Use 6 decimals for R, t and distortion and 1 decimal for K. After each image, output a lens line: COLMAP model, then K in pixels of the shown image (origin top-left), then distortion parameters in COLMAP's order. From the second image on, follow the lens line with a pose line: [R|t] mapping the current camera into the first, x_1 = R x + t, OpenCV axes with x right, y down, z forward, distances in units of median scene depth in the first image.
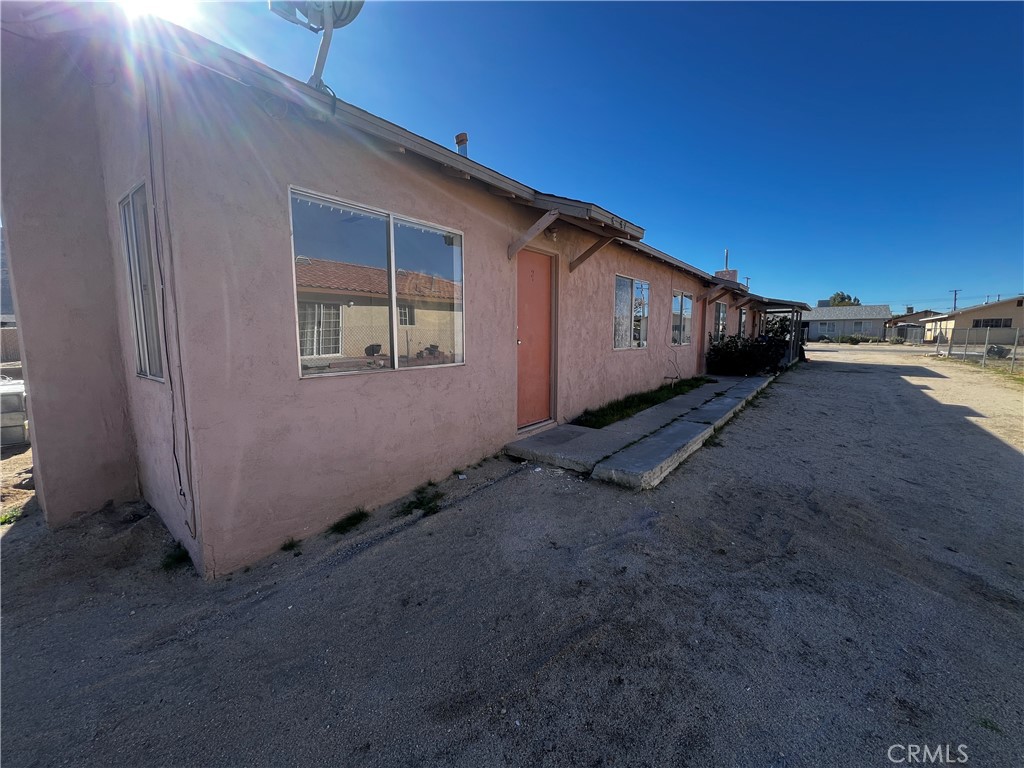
lens RADIAL K [[408.0, 0, 509.9], [0, 408.0, 382.4], [0, 0, 1]] dist [-0.000858, 0.000133]
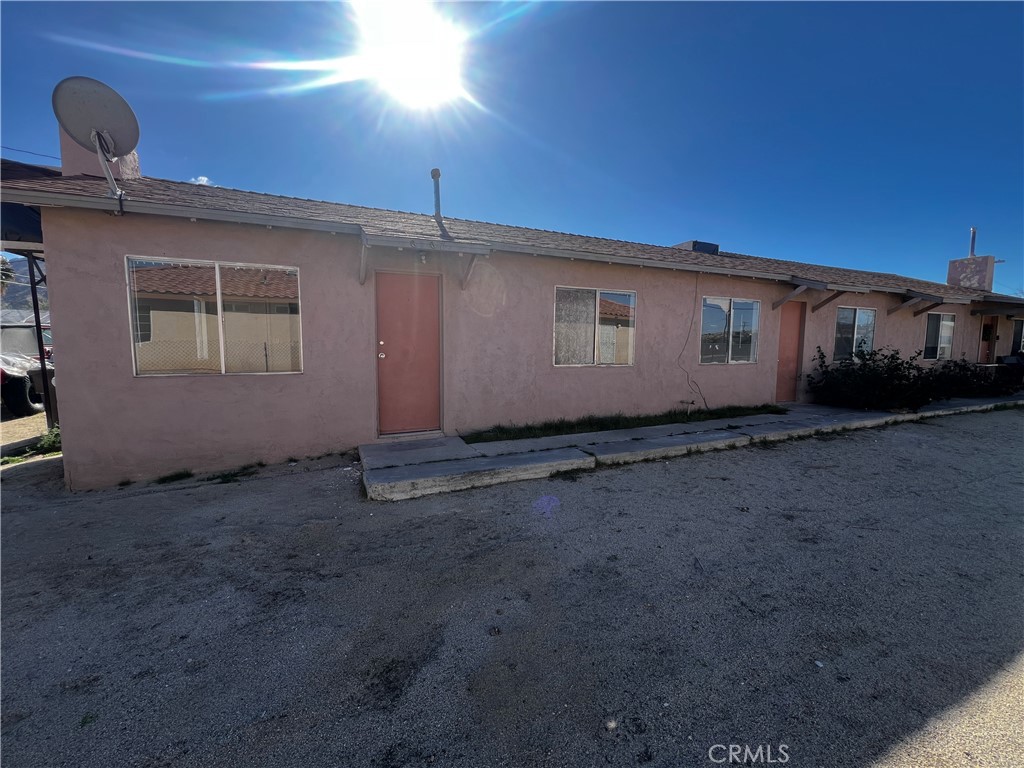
lens RADIAL K [[408.0, 0, 511.5], [0, 408.0, 383.3], [0, 0, 1]] dist [-0.000858, 0.000133]
pose [[0.881682, 0.056020, -0.468506, 1.105192], [-0.065952, 0.997811, -0.004803, -0.053858], [0.467212, 0.035134, 0.883447, 0.223574]]
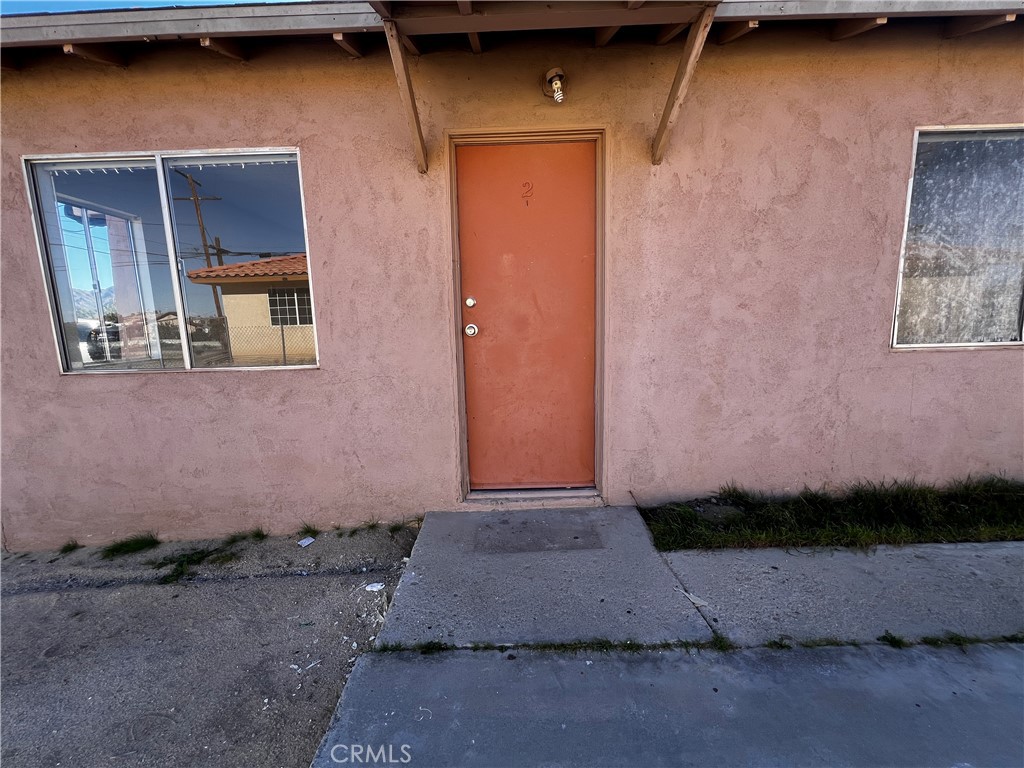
lens RADIAL K [[408.0, 0, 512.0], [0, 408.0, 381.2], [0, 0, 1]] dist [-0.000858, 0.000133]
pose [[0.612098, 0.100761, -0.784337, 0.602660], [-0.069541, 0.994865, 0.073537, -0.097251], [0.787719, 0.009532, 0.615961, 0.916792]]
